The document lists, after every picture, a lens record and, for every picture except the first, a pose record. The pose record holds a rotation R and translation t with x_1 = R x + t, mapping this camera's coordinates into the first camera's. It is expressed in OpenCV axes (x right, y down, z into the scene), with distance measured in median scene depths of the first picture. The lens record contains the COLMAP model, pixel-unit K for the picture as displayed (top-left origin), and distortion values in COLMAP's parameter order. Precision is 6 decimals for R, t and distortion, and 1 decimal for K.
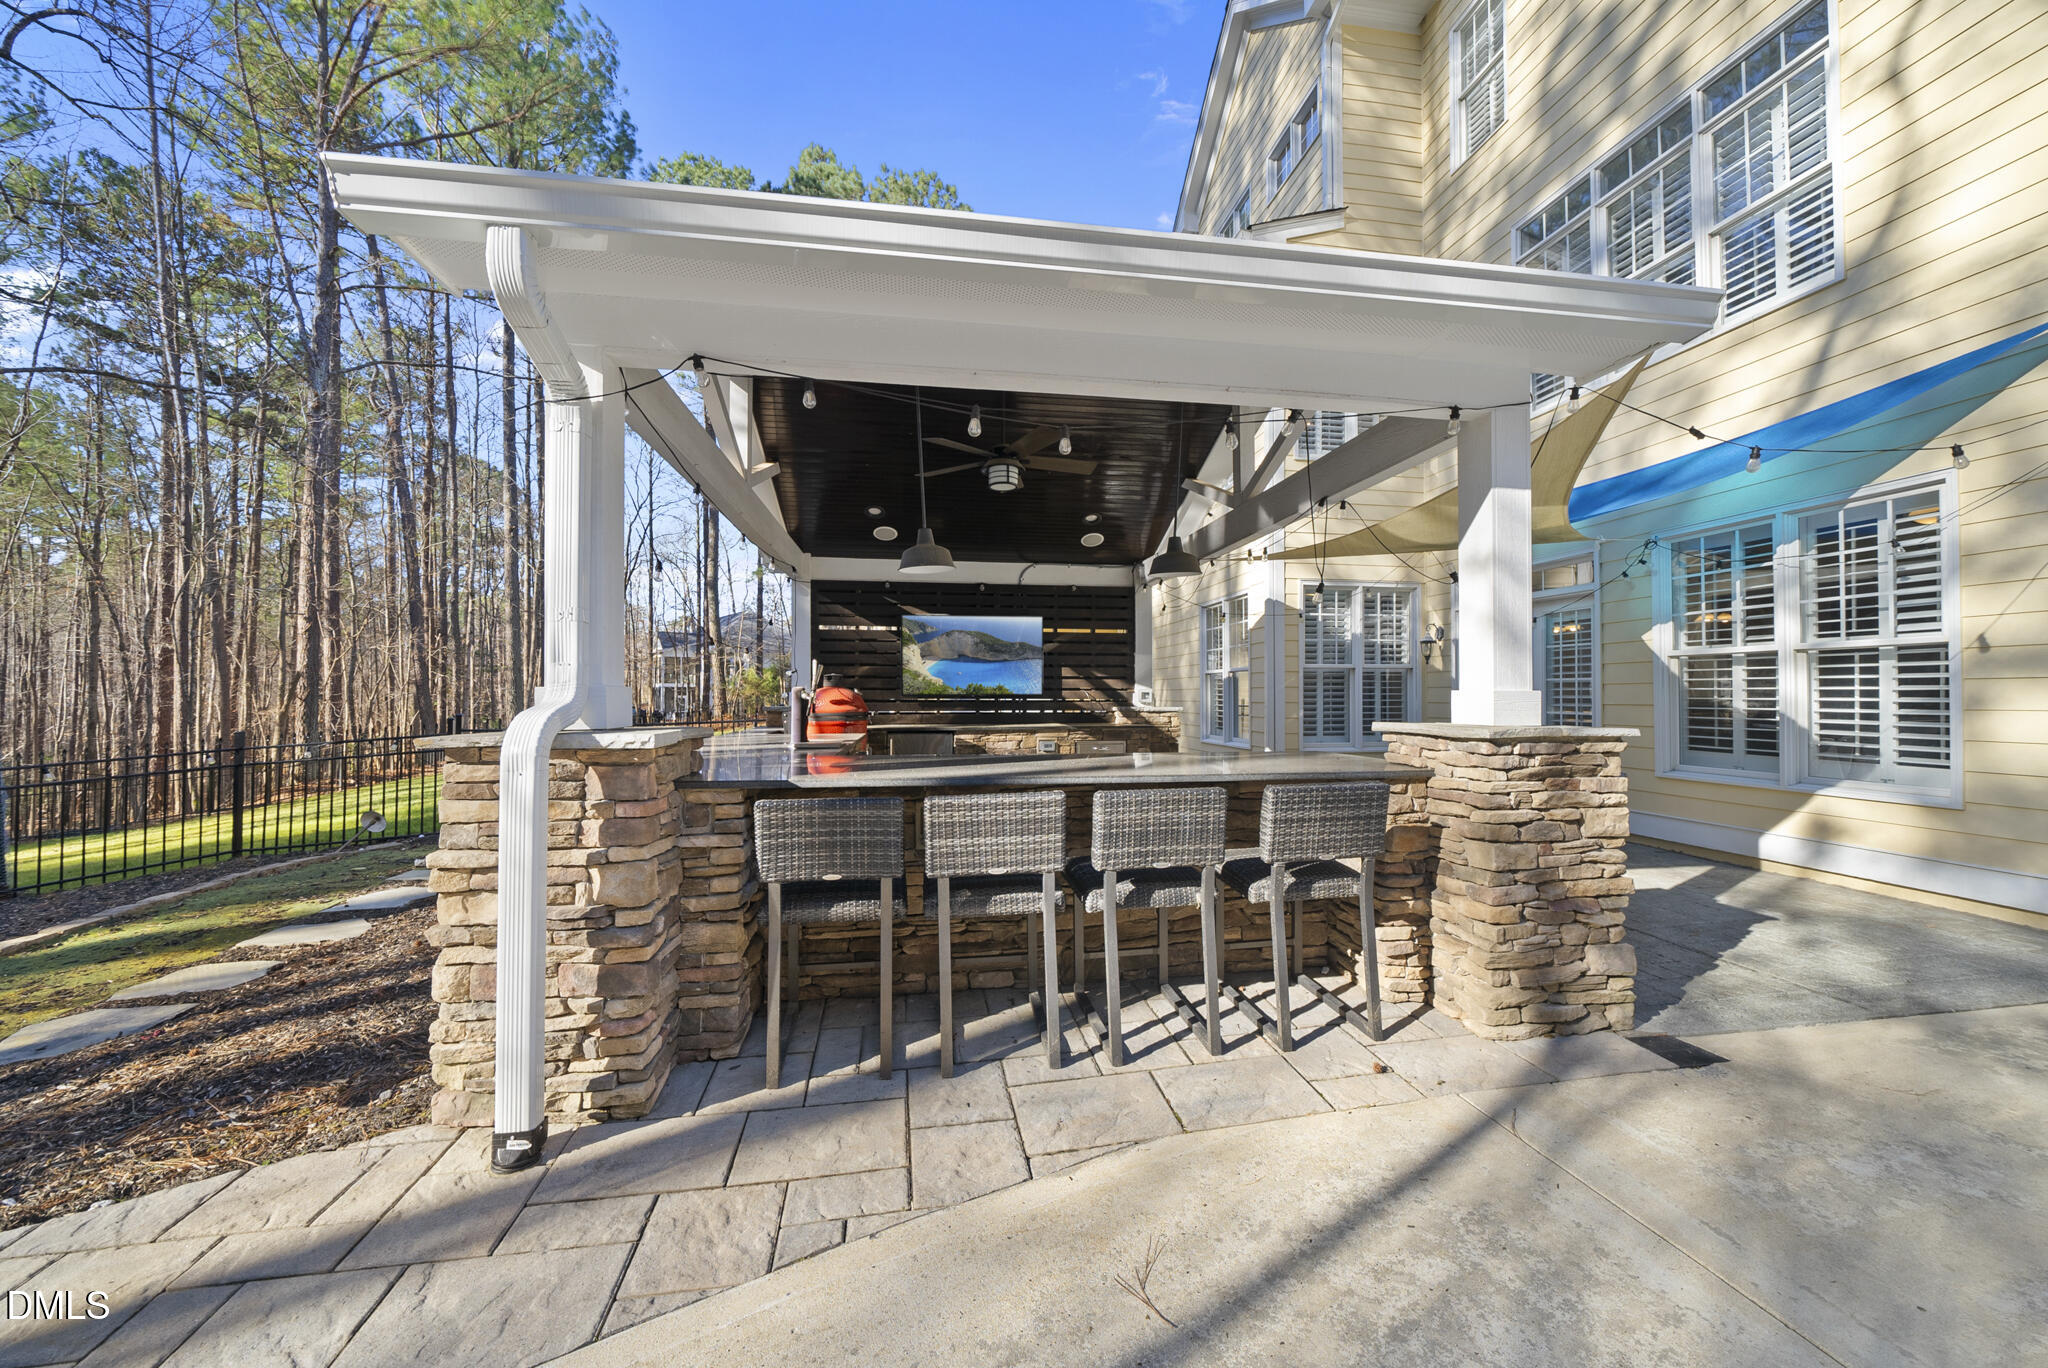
lens RADIAL K [[701.8, 0, 1029.7], [0, 701.8, 692.0], [0, 0, 1]] dist [-0.009051, 0.001171]
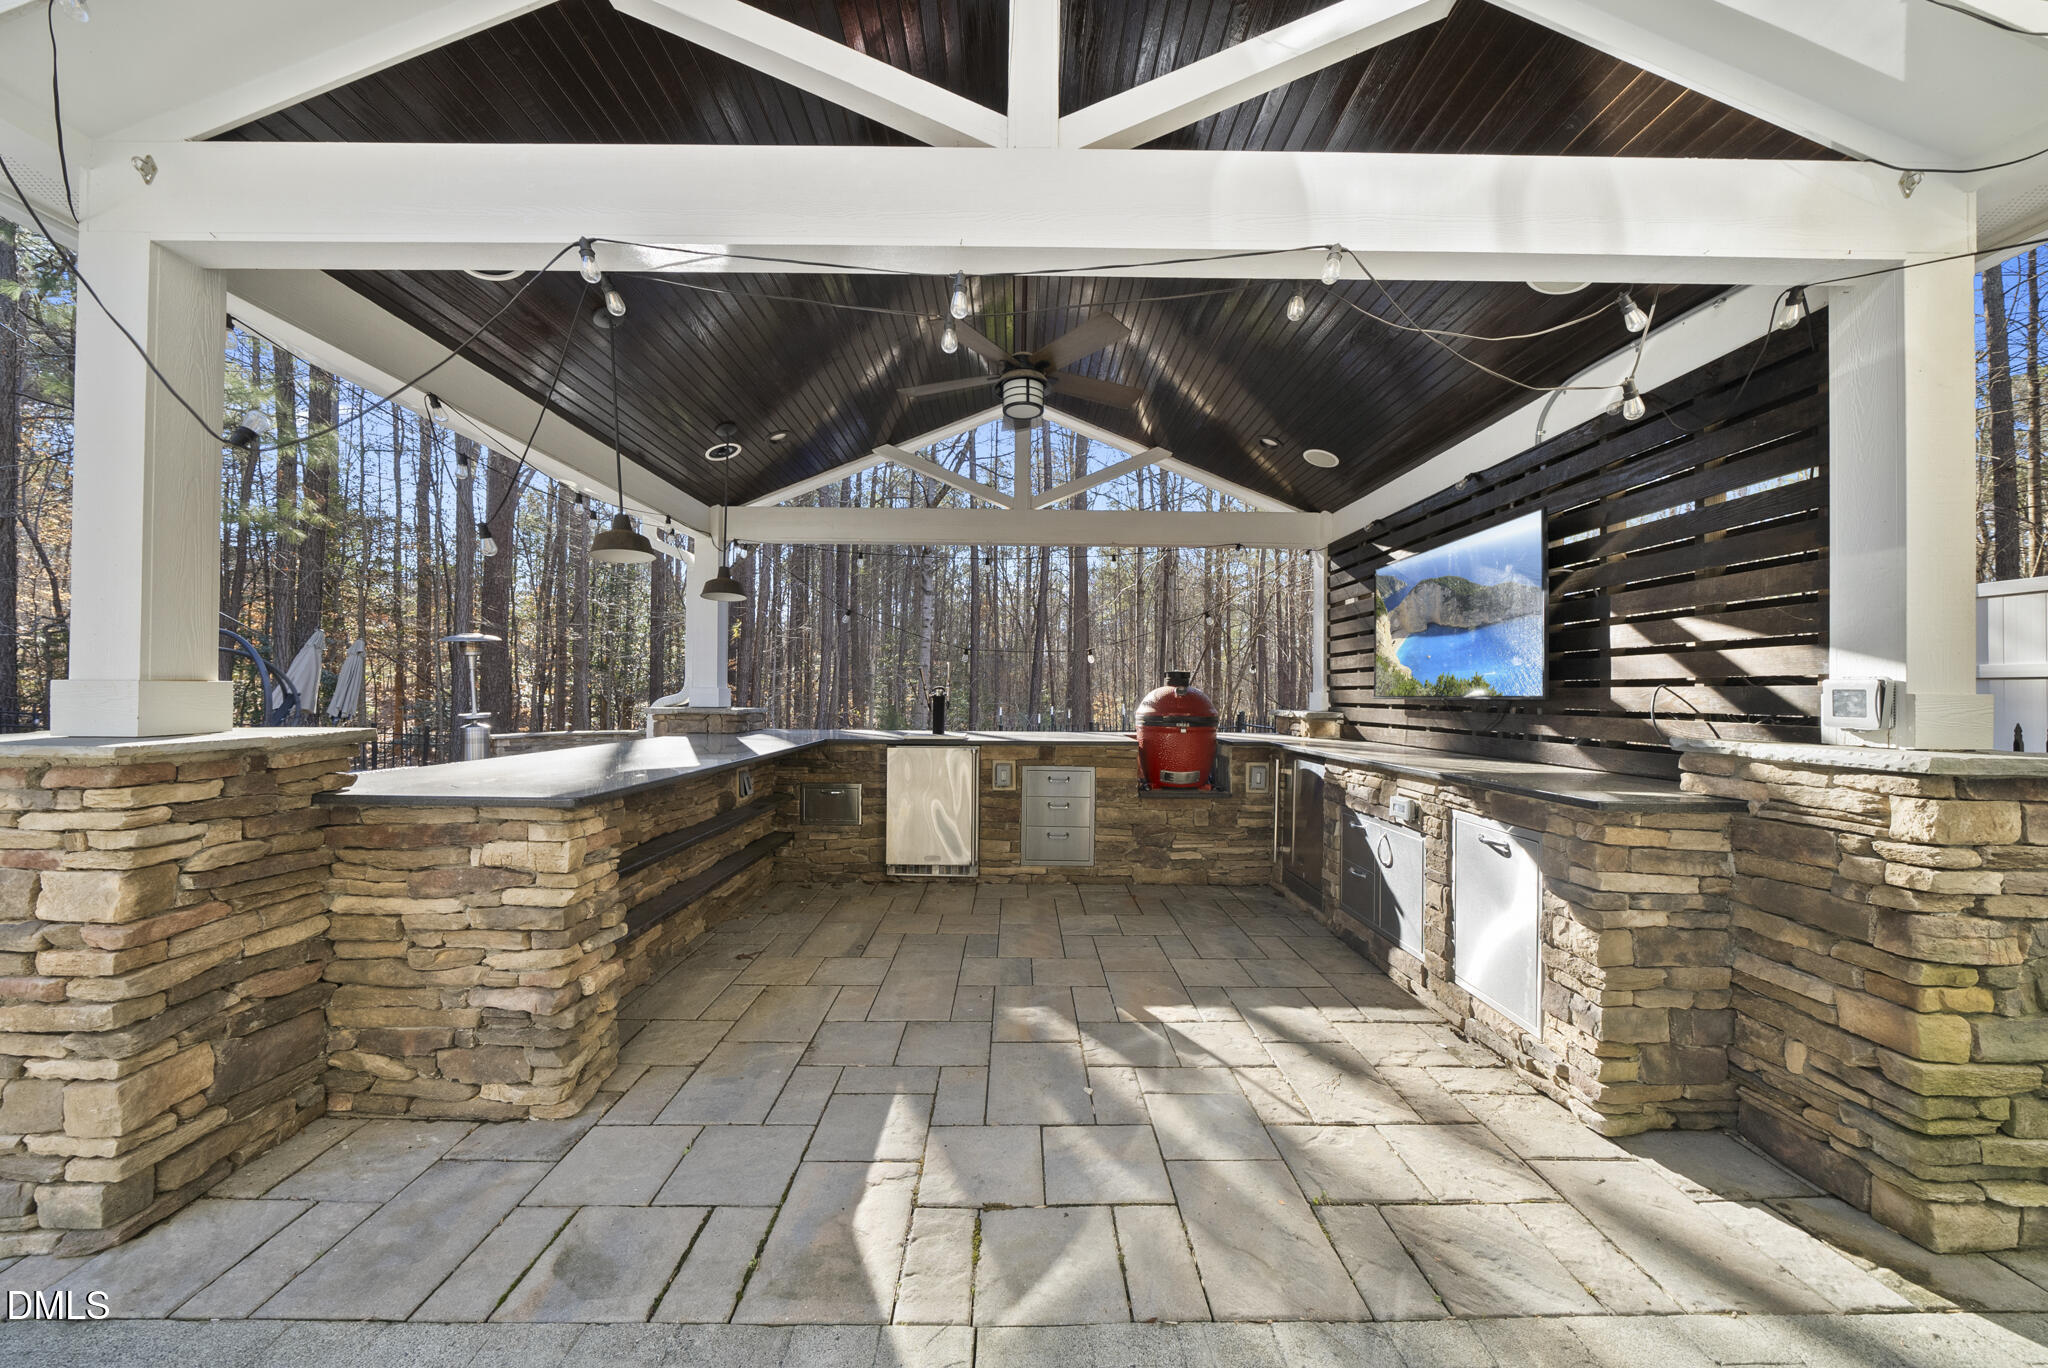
lens RADIAL K [[701.8, 0, 1008.3], [0, 701.8, 688.6], [0, 0, 1]] dist [-0.009051, 0.001171]
pose [[-0.167038, -0.006174, -0.985931, 0.493547], [0.000138, 0.999980, -0.006286, 0.001268], [0.985950, -0.001186, -0.167034, 0.775689]]
